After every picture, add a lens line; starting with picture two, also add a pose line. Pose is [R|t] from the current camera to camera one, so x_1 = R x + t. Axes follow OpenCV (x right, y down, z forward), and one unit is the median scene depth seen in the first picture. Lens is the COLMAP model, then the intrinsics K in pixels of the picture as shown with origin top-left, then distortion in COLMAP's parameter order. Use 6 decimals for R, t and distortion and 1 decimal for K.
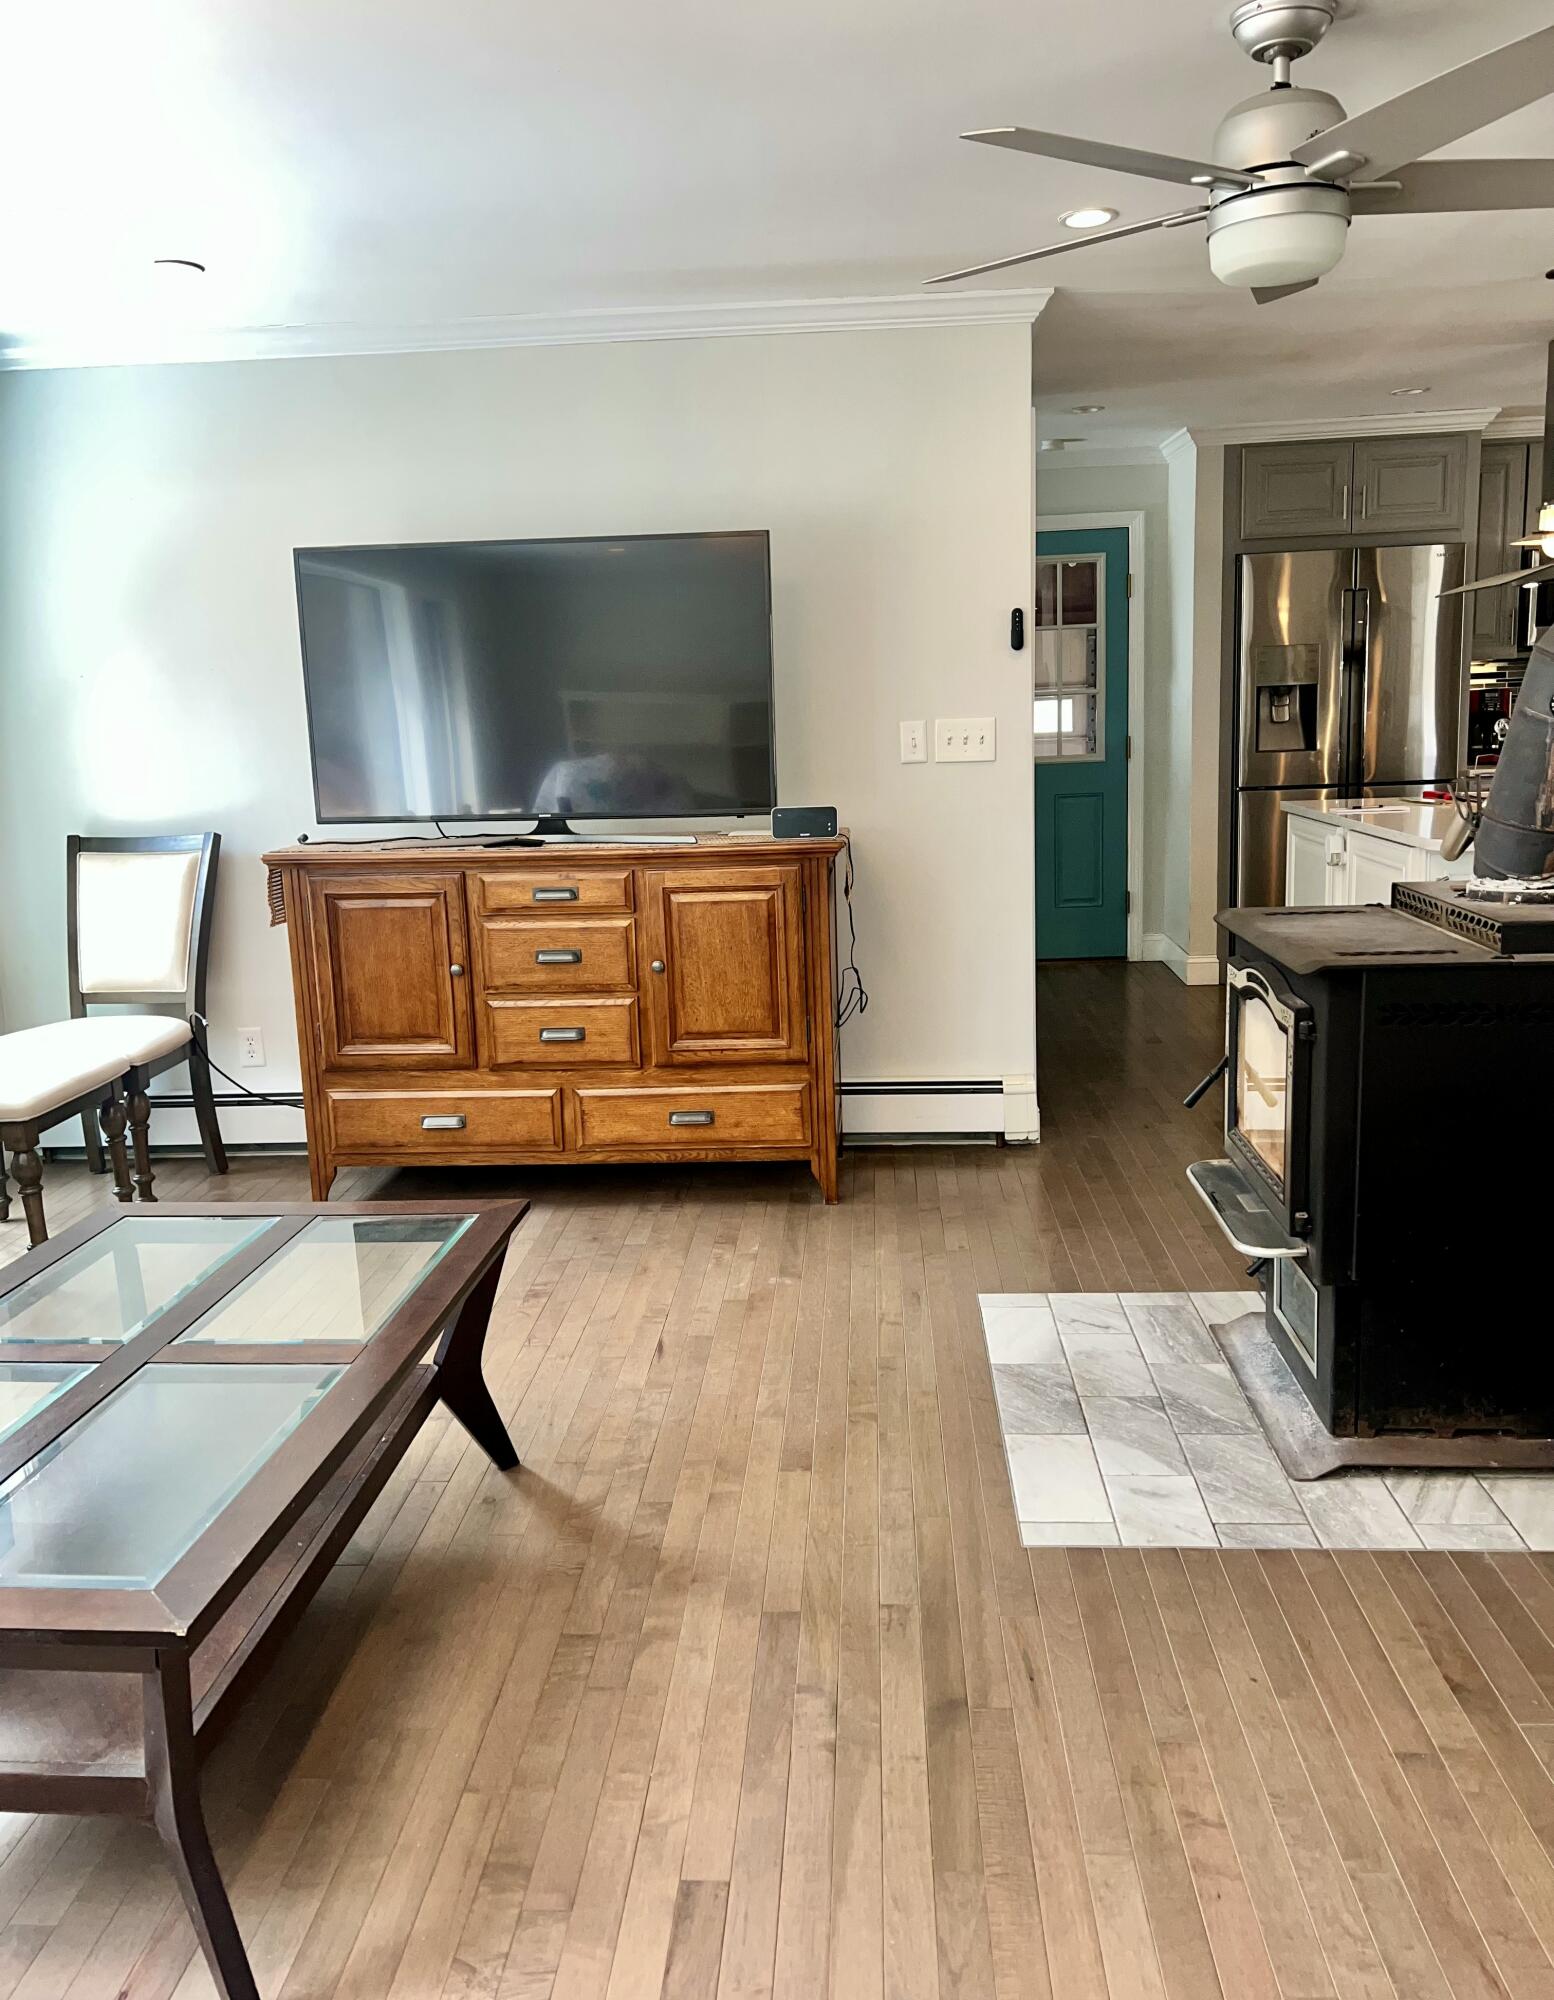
lens RADIAL K [[1562.8, 0, 771.2], [0, 1562.8, 976.9], [0, 0, 1]] dist [0.054206, -0.046478]
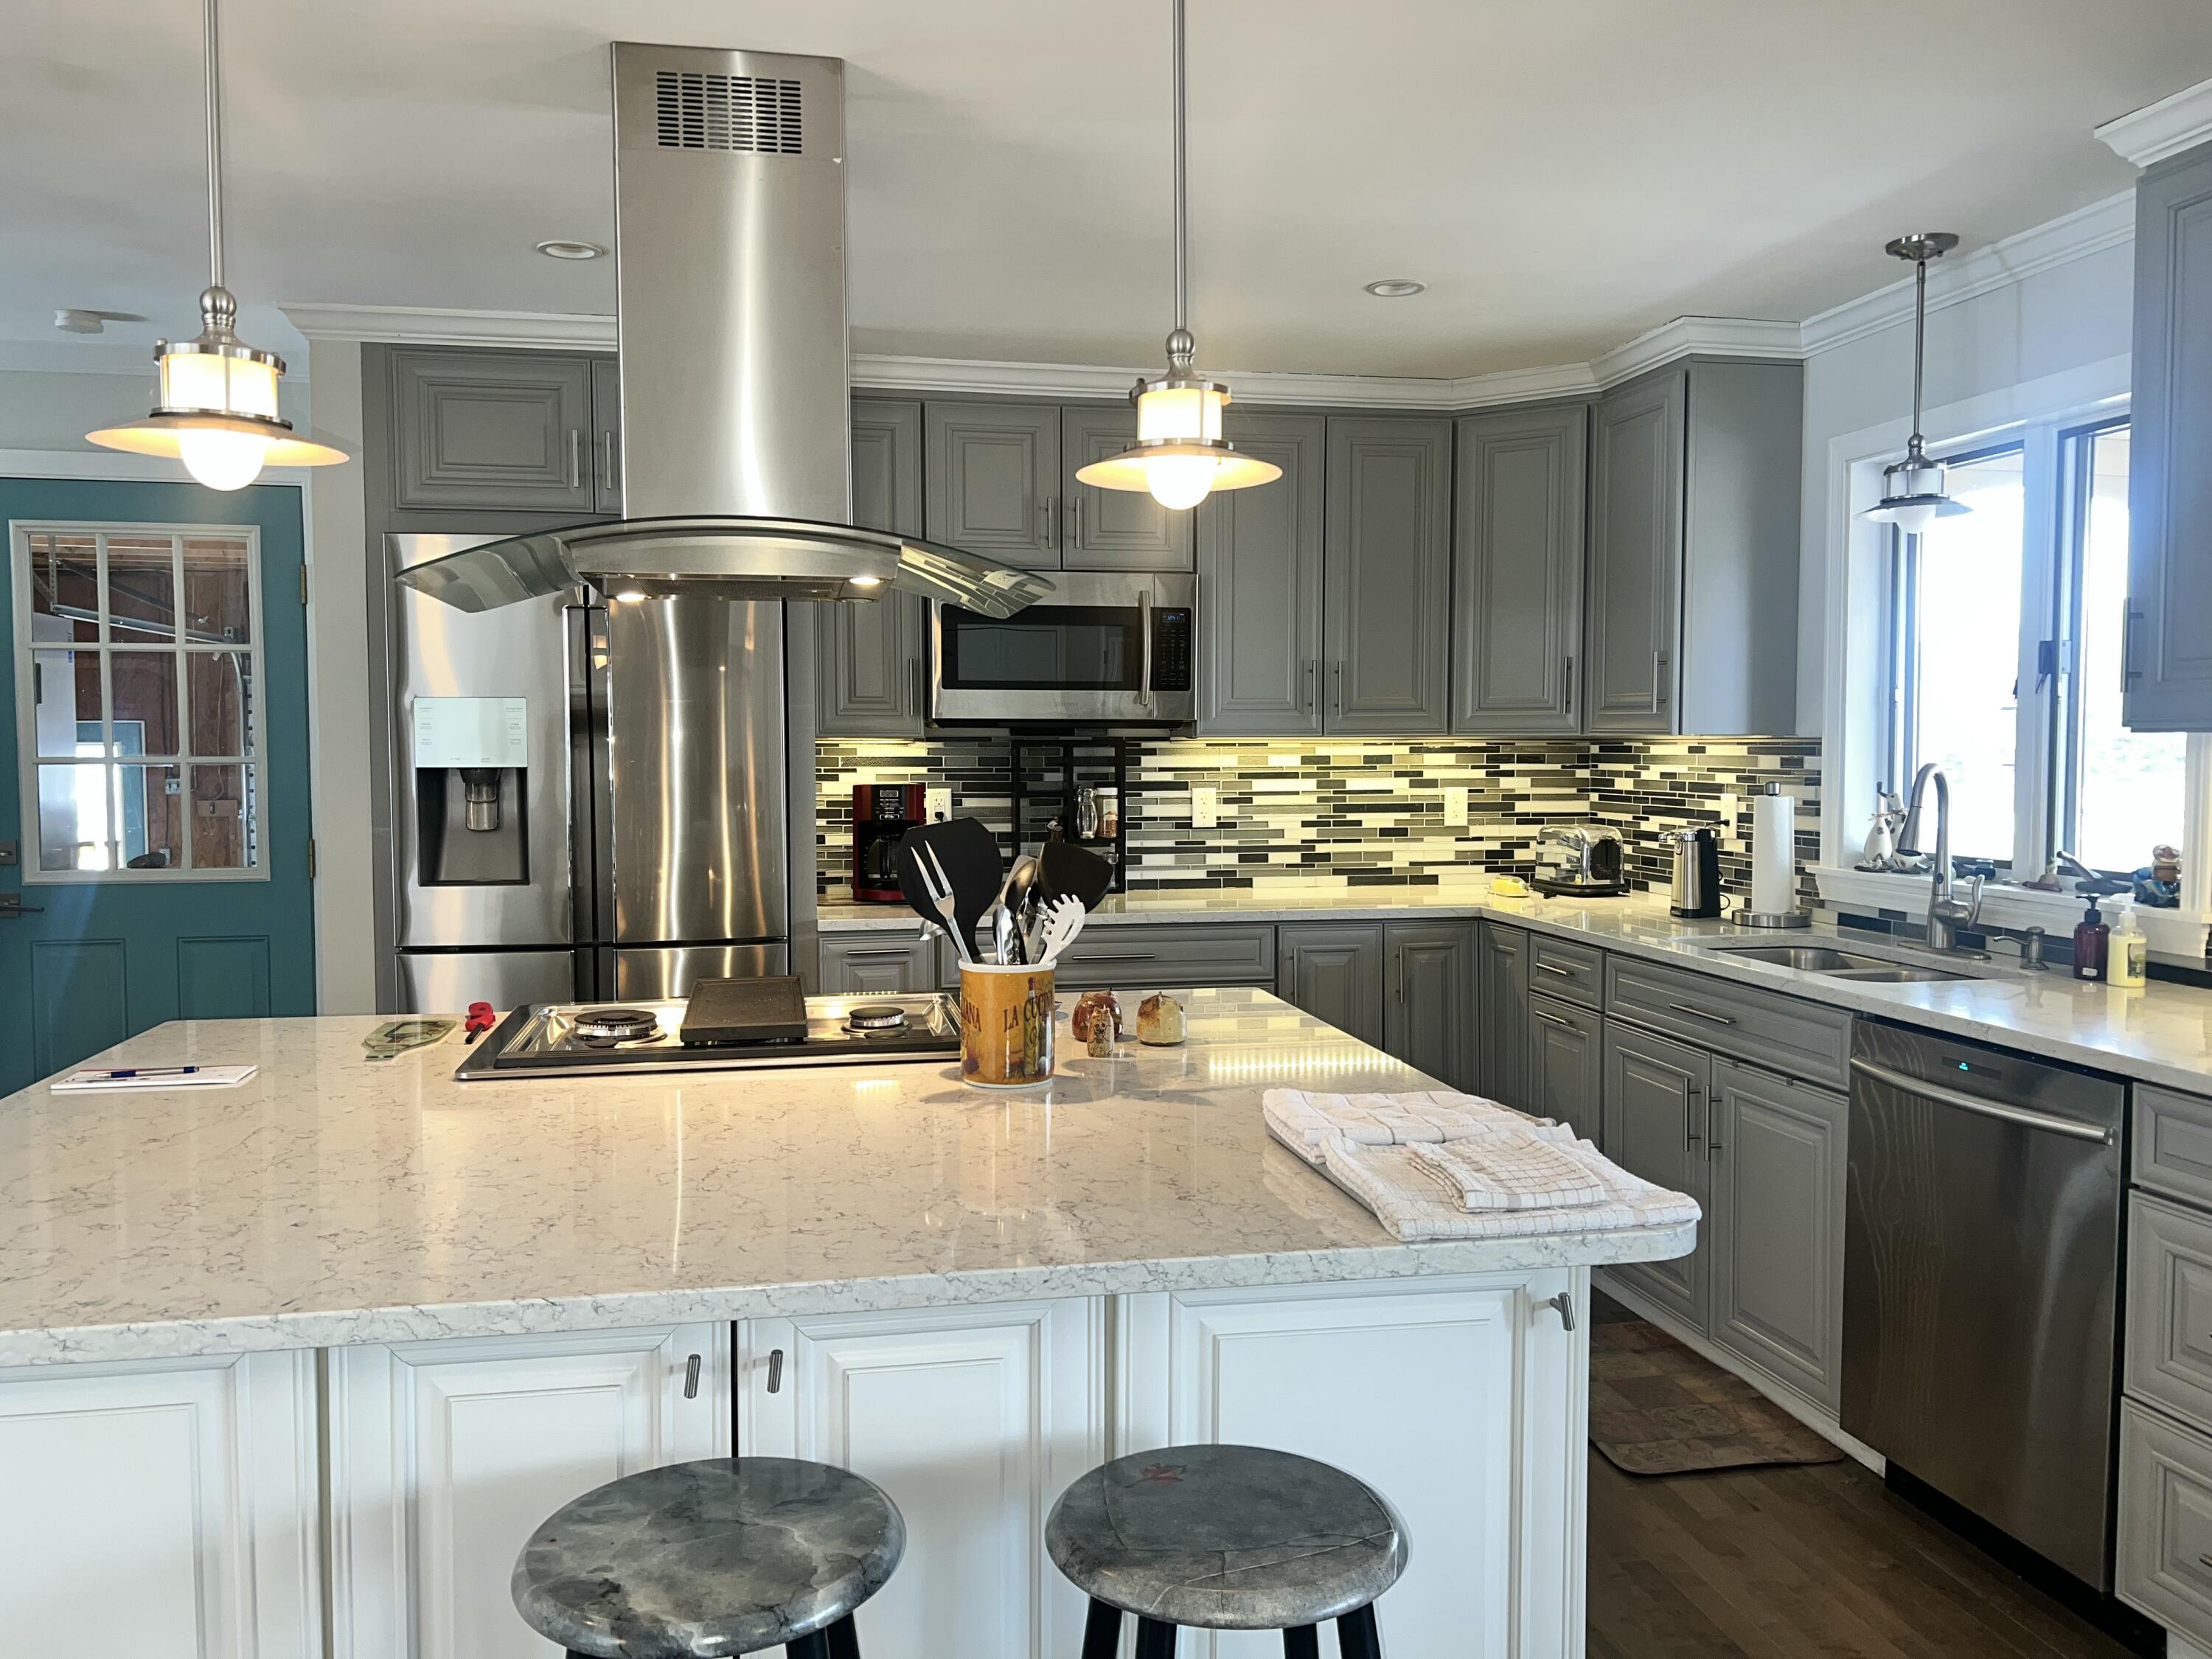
lens RADIAL K [[1668.0, 0, 1111.7], [0, 1668.0, 834.5], [0, 0, 1]] dist [0.194050, -0.348640]
pose [[0.966760, 0.021371, 0.254791, 0.997594], [0.009610, 0.992760, -0.119730, -0.222964], [-0.255505, 0.118198, 0.959555, 0.934576]]
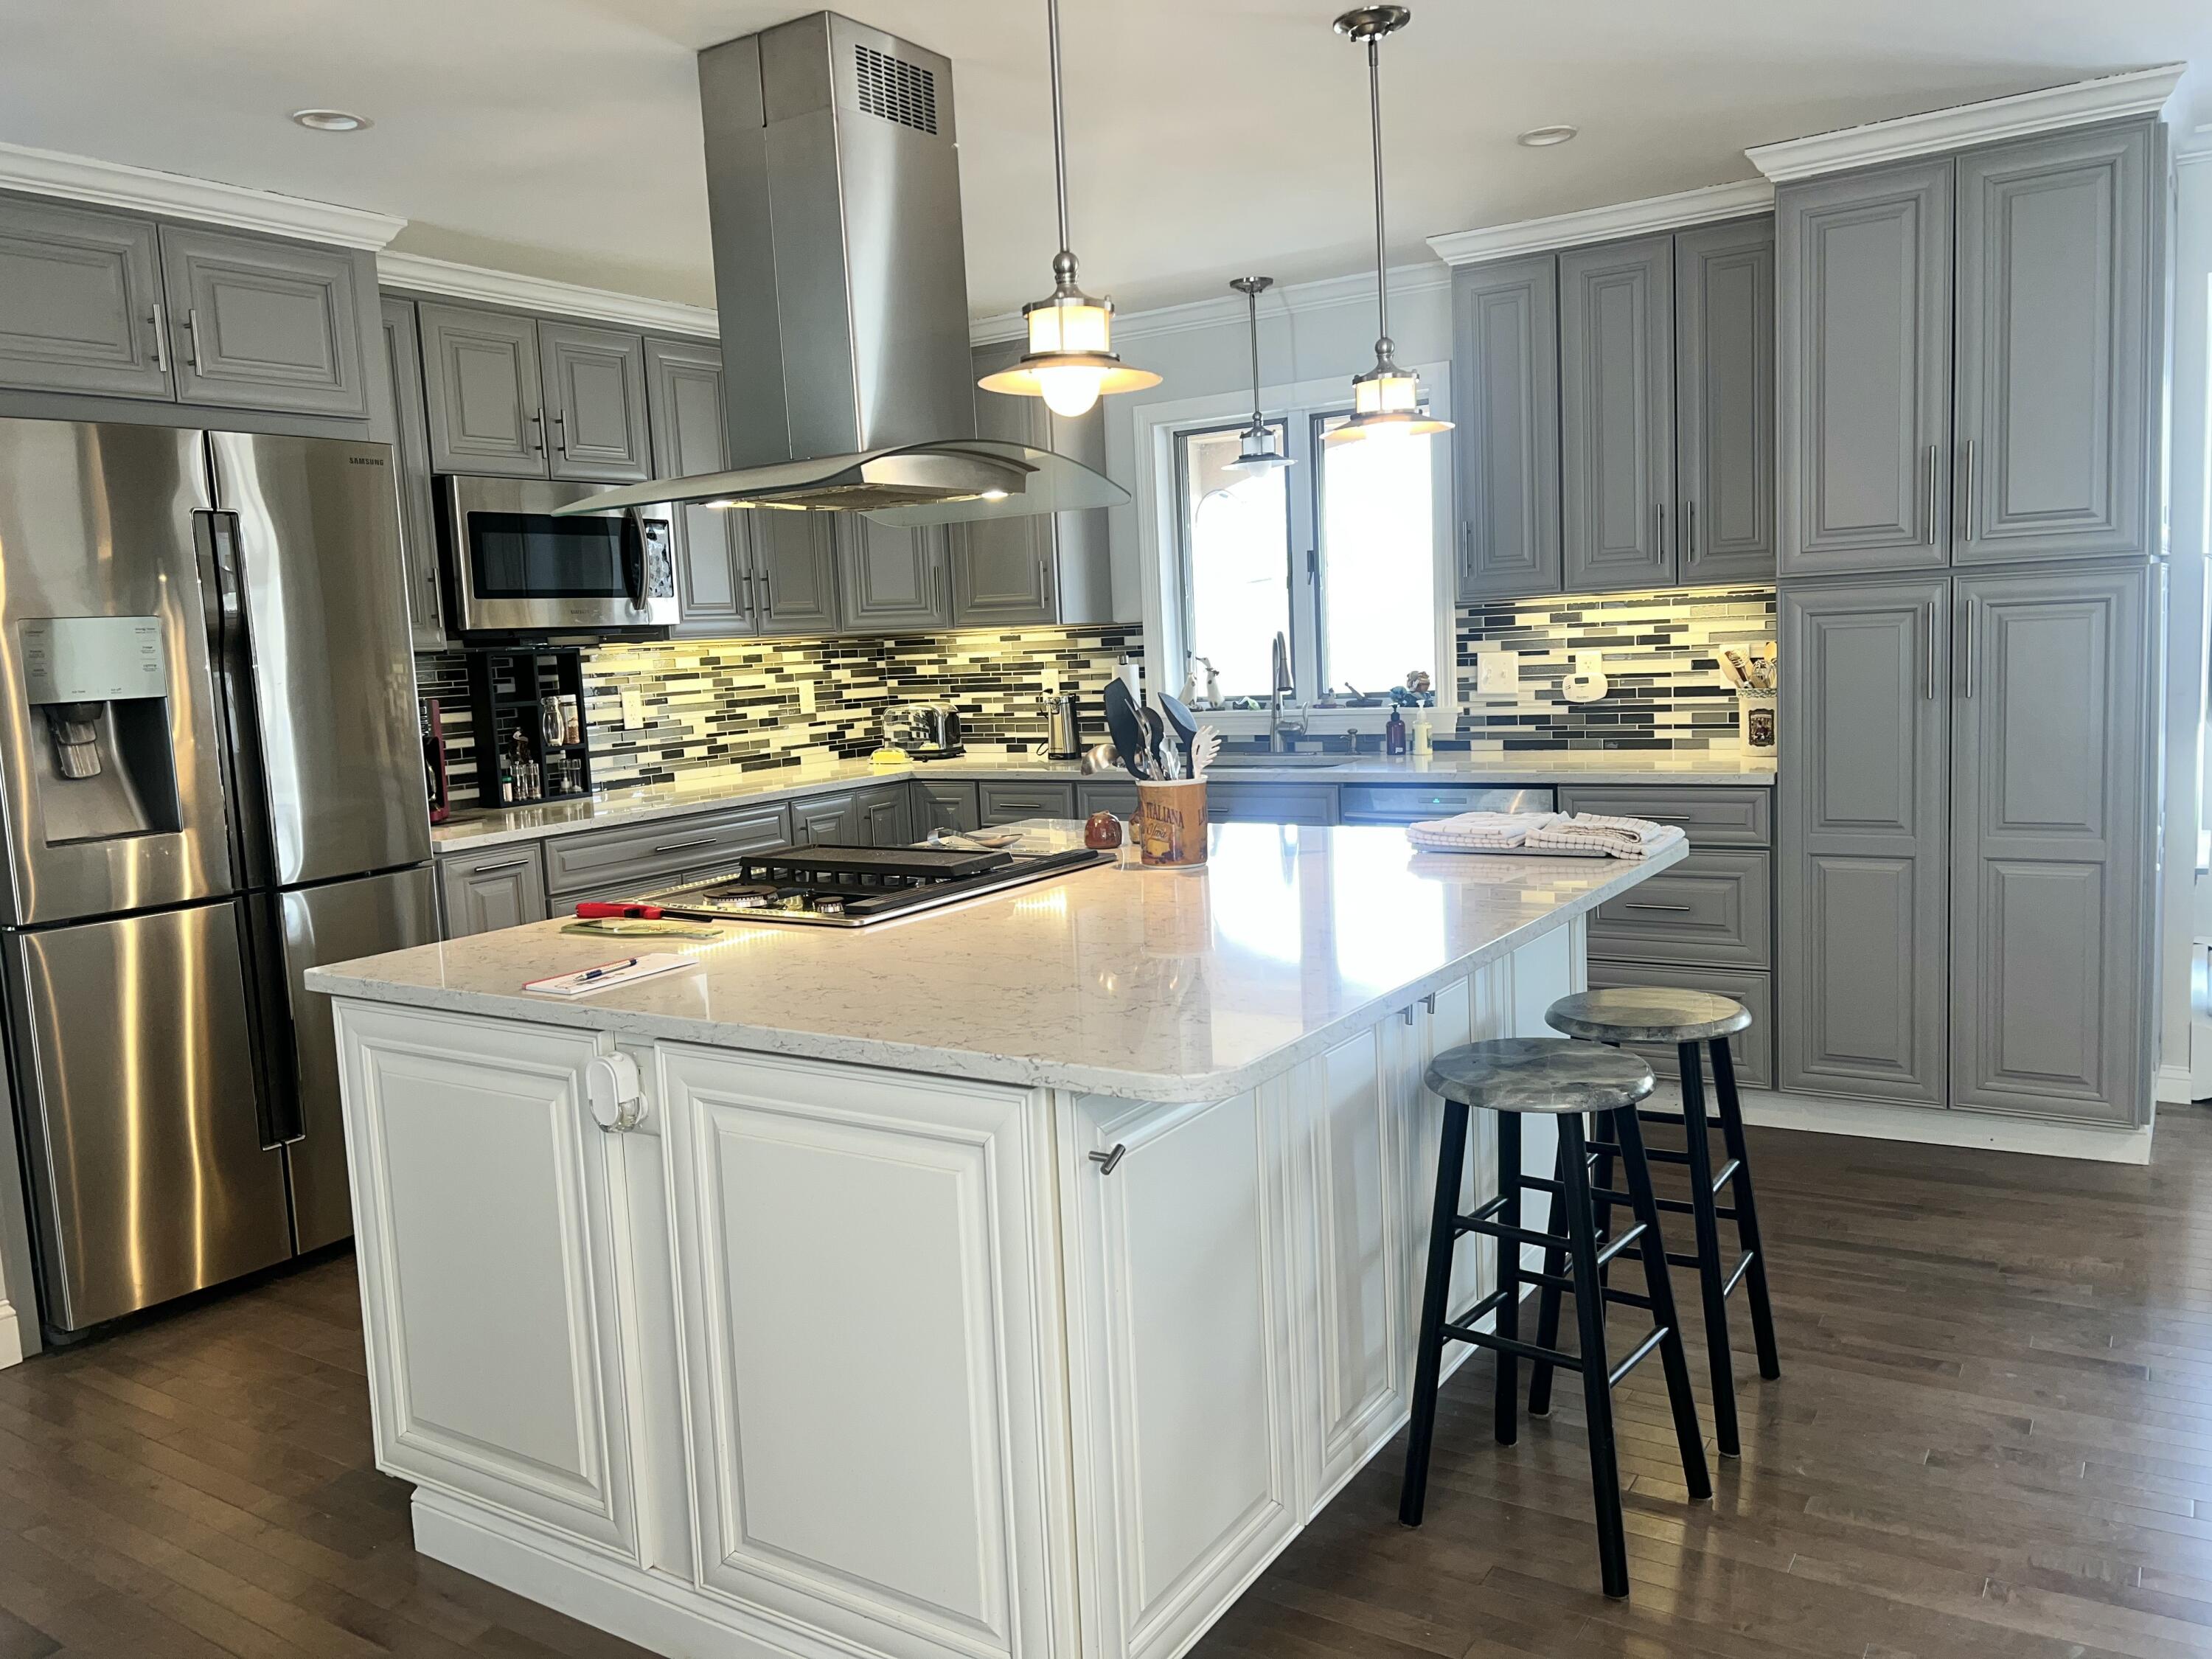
lens RADIAL K [[1654.6, 0, 1093.4], [0, 1654.6, 827.7], [0, 0, 1]] dist [0.074747, -0.112960]
pose [[0.499544, -0.089033, 0.861701, 0.107152], [0.180239, 0.983619, -0.002859, -0.234011], [-0.847331, 0.156740, 0.507408, 1.262210]]
